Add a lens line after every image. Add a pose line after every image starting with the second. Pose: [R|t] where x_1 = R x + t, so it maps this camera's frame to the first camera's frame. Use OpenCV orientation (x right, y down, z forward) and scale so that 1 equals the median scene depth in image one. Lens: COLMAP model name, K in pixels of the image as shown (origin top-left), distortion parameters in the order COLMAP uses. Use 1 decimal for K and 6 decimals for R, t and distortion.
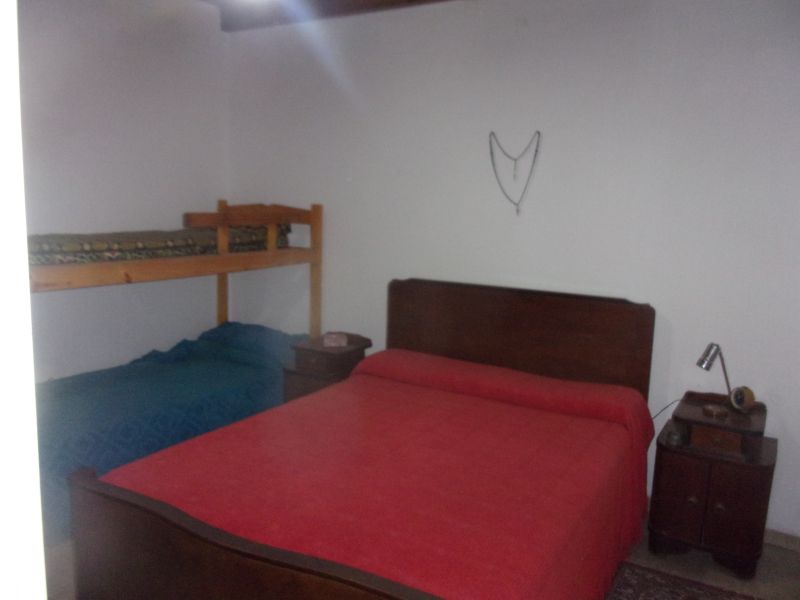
lens RADIAL K [[662.3, 0, 400.0], [0, 662.3, 300.0], [0, 0, 1]] dist [-0.005903, -0.009890]
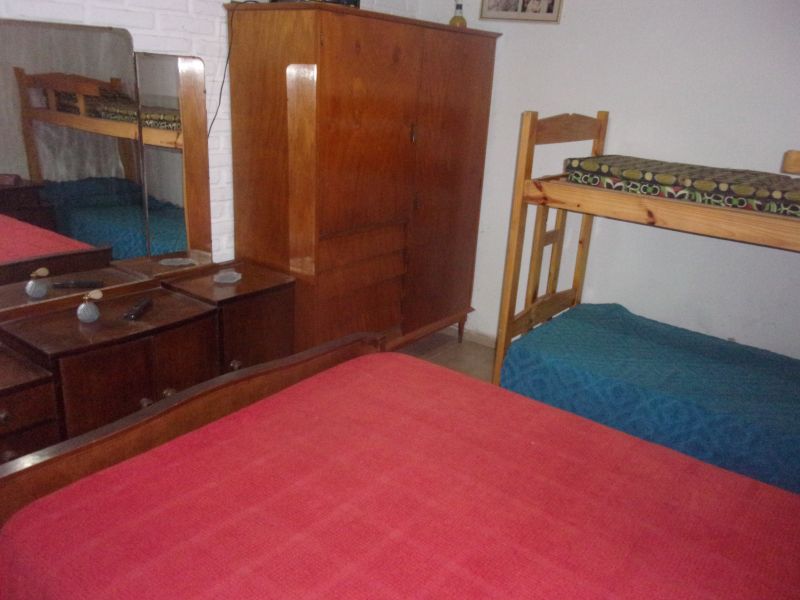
lens RADIAL K [[662.3, 0, 400.0], [0, 662.3, 300.0], [0, 0, 1]] dist [-0.005903, -0.009890]
pose [[-0.131450, 0.258674, -0.956979, 0.436742], [-0.218121, 0.934150, 0.282464, -0.100100], [0.967028, 0.245868, -0.066372, 0.758061]]
